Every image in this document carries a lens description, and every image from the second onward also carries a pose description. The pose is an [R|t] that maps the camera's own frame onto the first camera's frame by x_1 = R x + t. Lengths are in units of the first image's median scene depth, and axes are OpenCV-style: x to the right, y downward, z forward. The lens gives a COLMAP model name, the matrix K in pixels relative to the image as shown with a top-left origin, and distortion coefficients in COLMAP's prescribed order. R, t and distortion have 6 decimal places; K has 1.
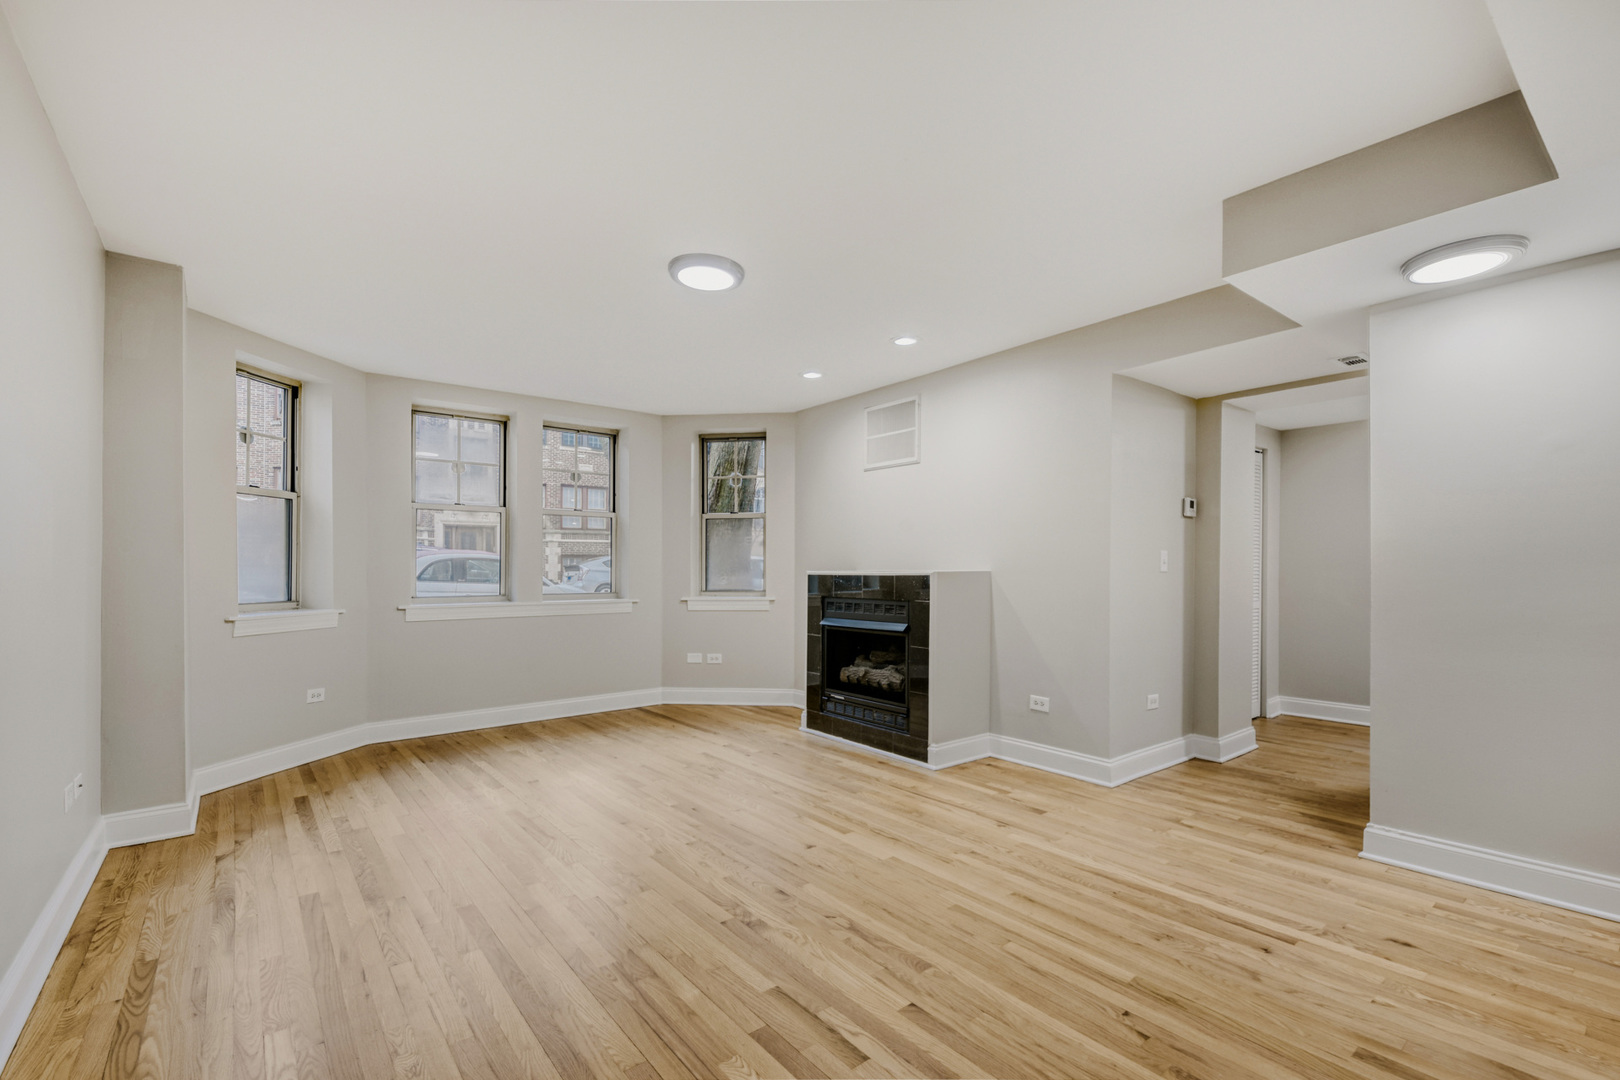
lens RADIAL K [[717.0, 0, 840.5], [0, 717.0, 562.5], [0, 0, 1]] dist [0.000608, -0.000226]
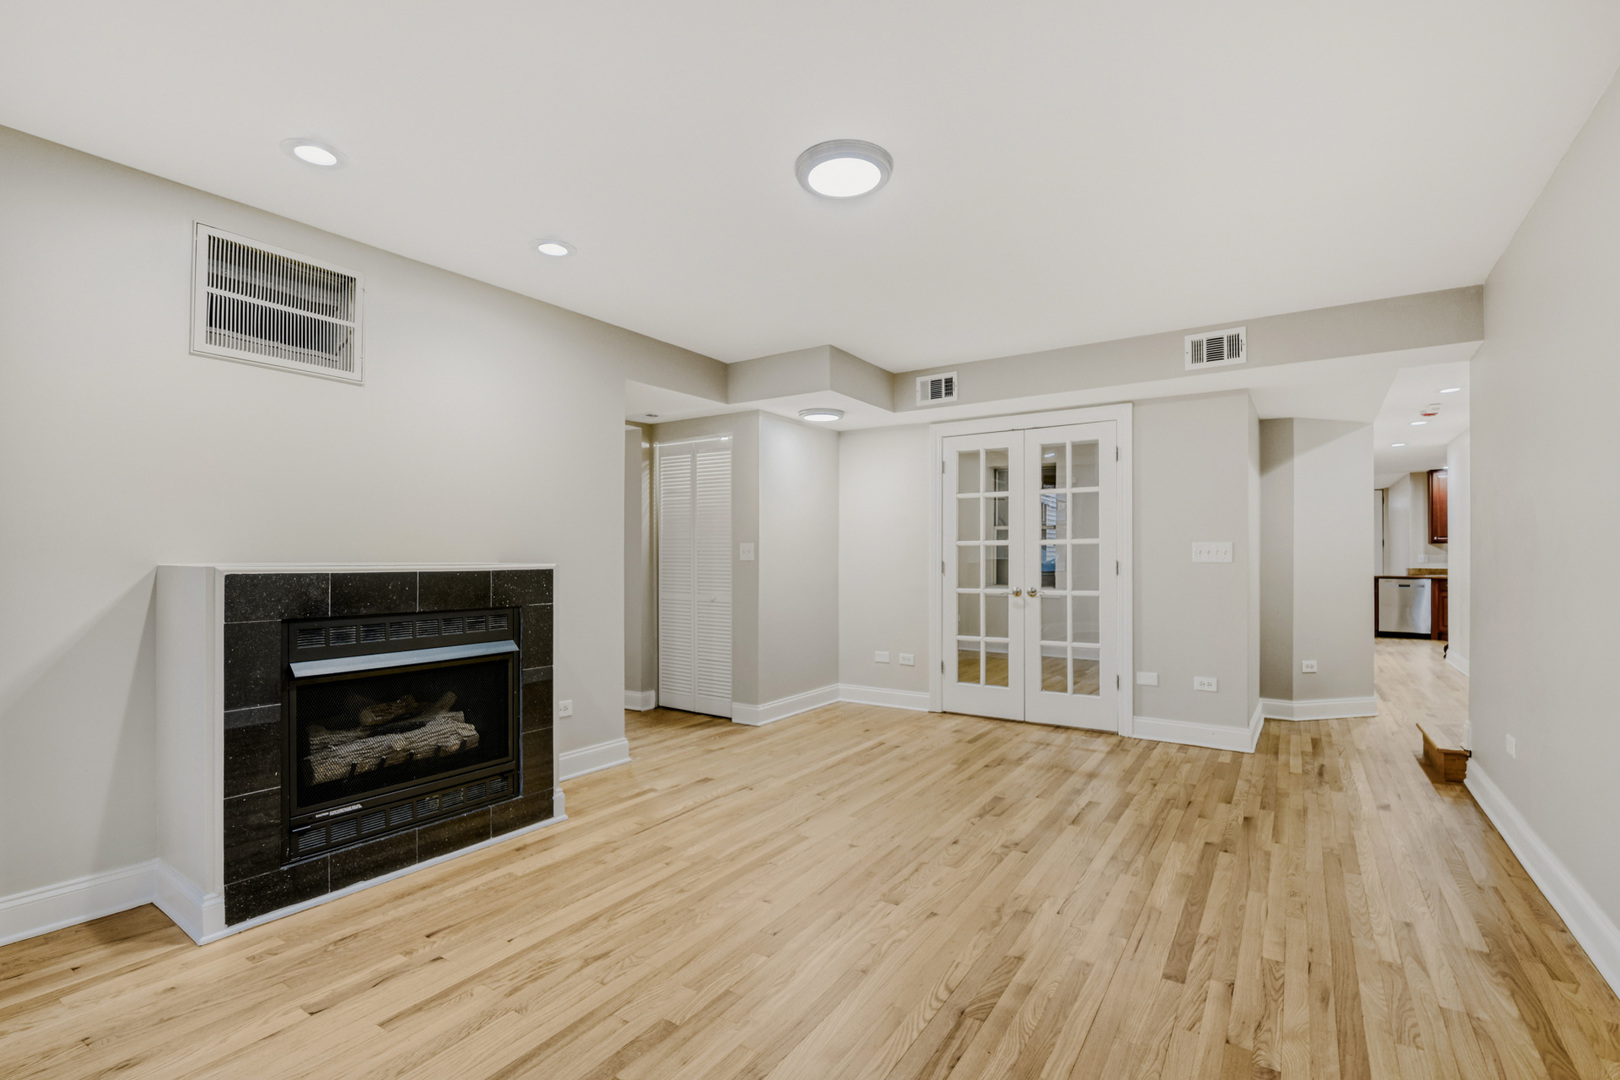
lens RADIAL K [[717.0, 0, 840.5], [0, 717.0, 562.5], [0, 0, 1]] dist [0.000608, -0.000226]
pose [[-0.299175, -0.007415, 0.954169, -0.784887], [-0.009947, 0.999940, 0.004652, 0.004857], [-0.954146, -0.008099, -0.299231, 1.065911]]
